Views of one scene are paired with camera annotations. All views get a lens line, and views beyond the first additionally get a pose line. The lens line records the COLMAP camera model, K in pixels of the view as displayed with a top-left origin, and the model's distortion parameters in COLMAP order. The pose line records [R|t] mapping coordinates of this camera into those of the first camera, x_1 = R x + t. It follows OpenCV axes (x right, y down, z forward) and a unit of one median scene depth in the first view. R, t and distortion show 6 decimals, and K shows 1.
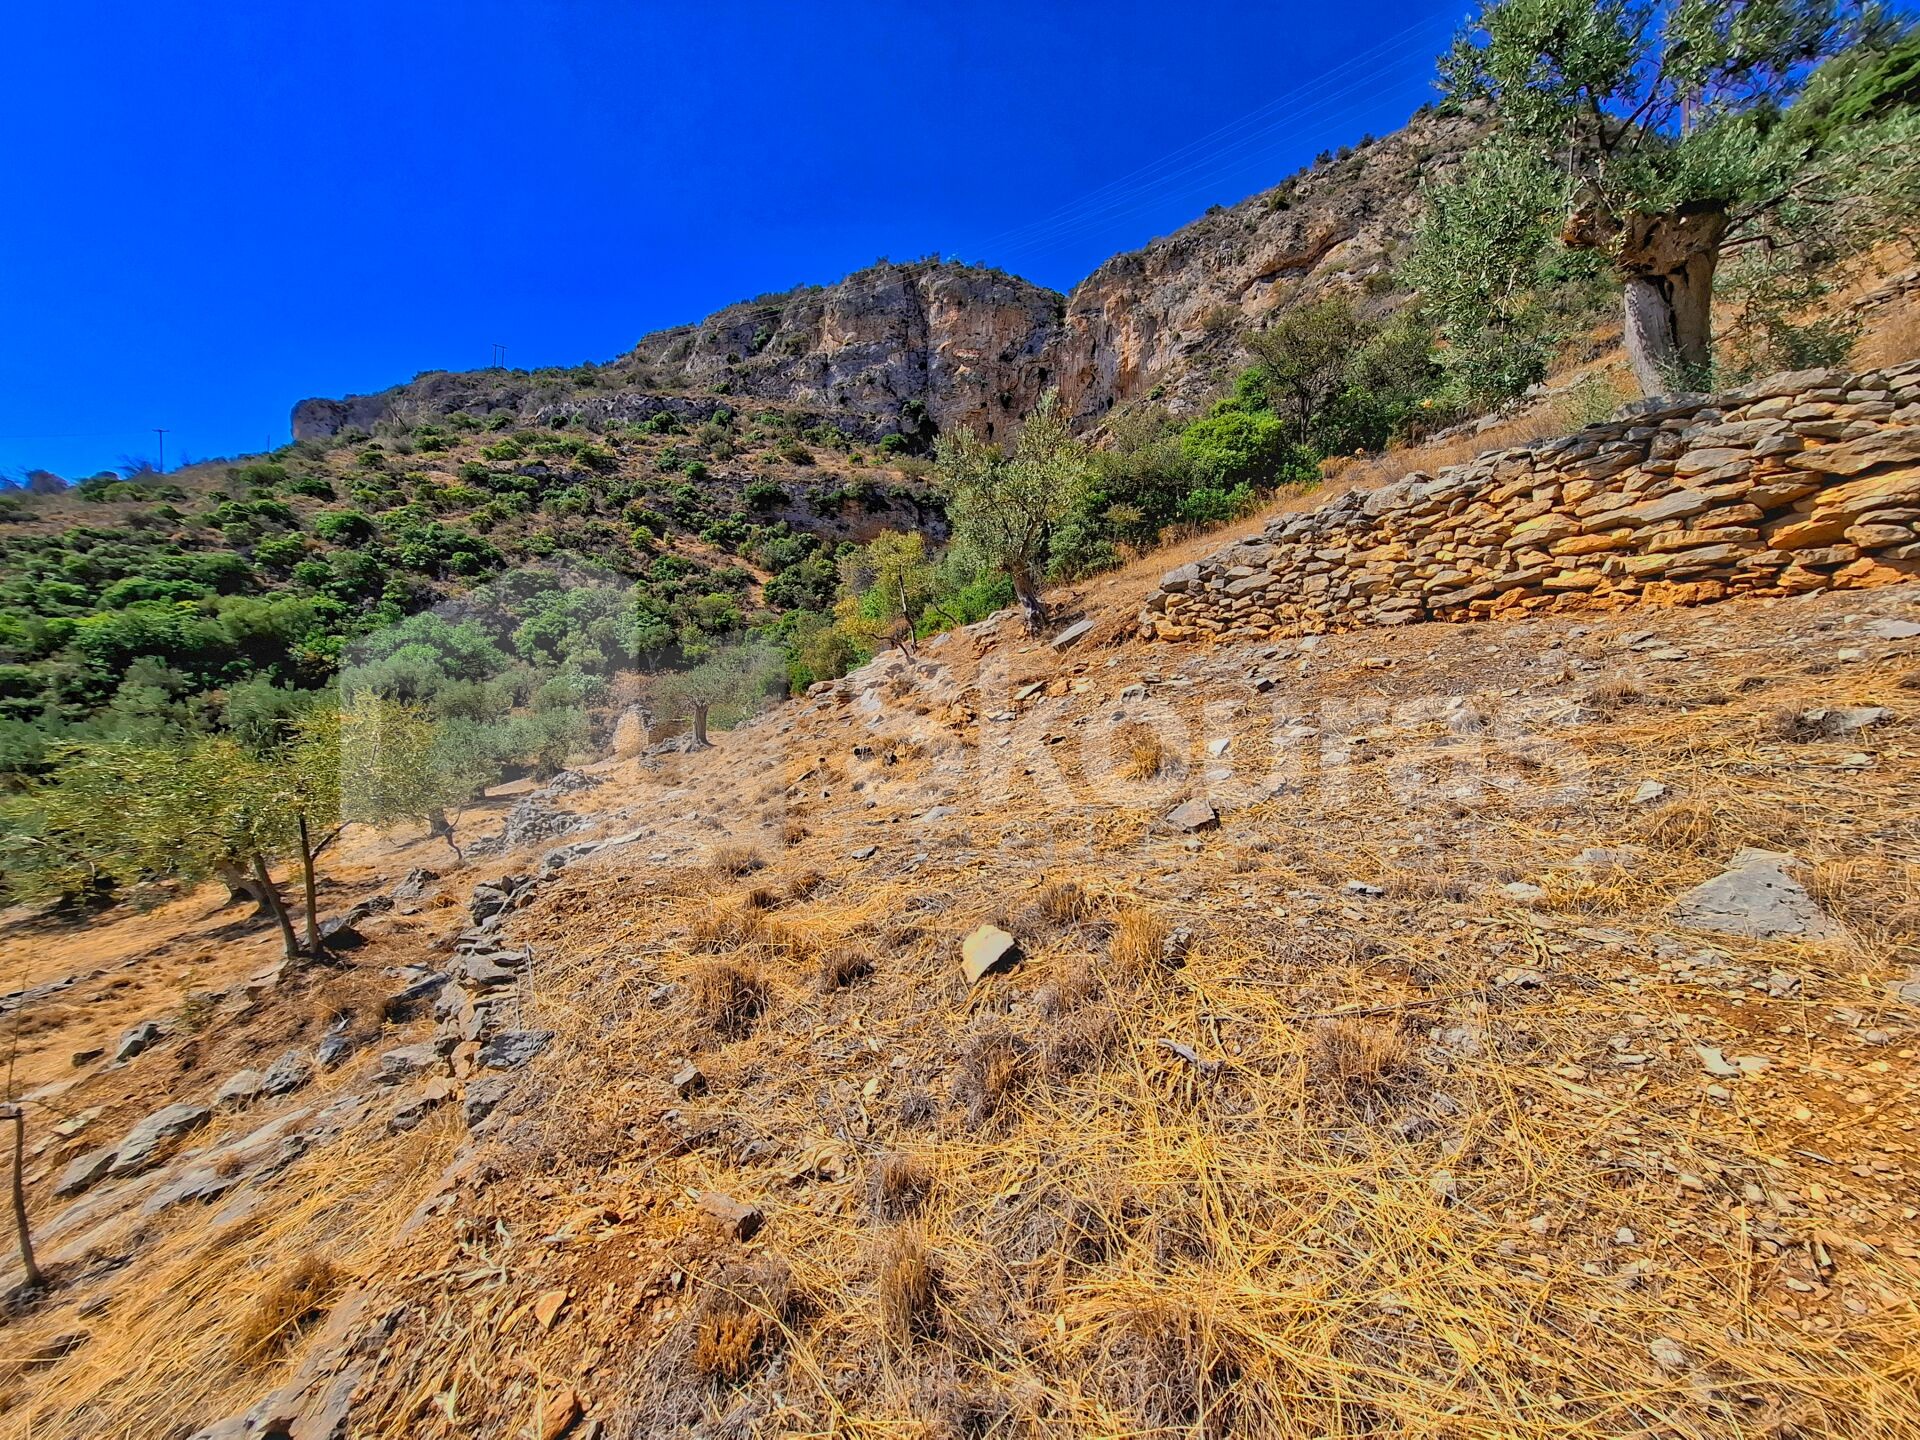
lens RADIAL K [[757.1, 0, 957.1], [0, 757.1, 709.5], [0, 0, 1]] dist [-0.003852, 0.000288]
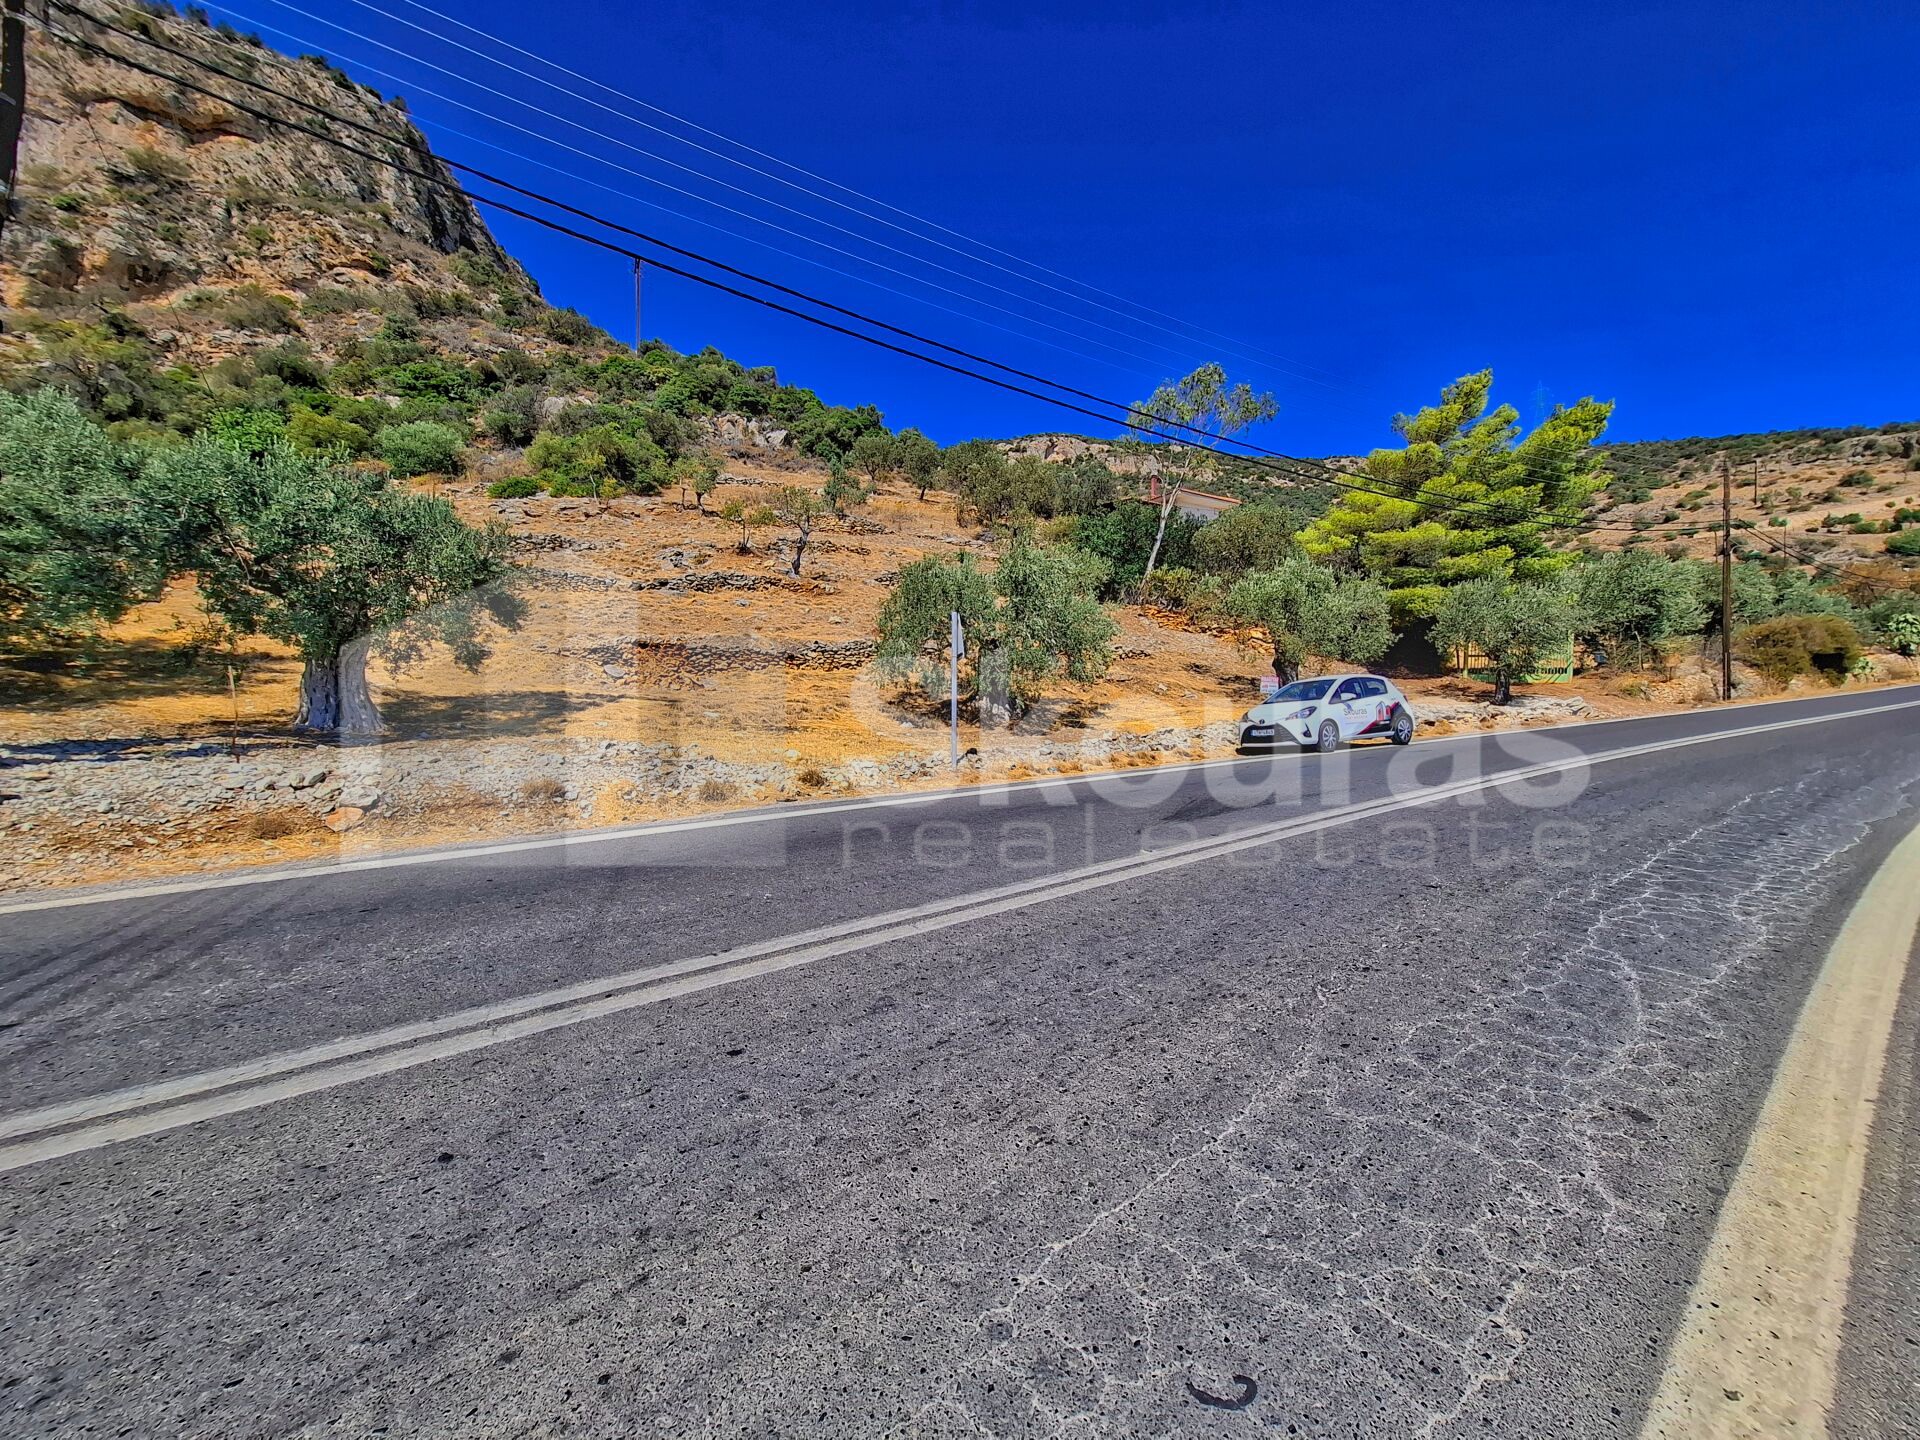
lens RADIAL K [[757.1, 0, 961.6], [0, 757.1, 714.5], [0, 0, 1]] dist [-0.003852, 0.000288]
pose [[0.161197, -0.010513, 0.986866, -6.757698], [-0.029703, 0.999439, 0.015498, 1.573971], [-0.986475, -0.031812, 0.160794, -1.710677]]
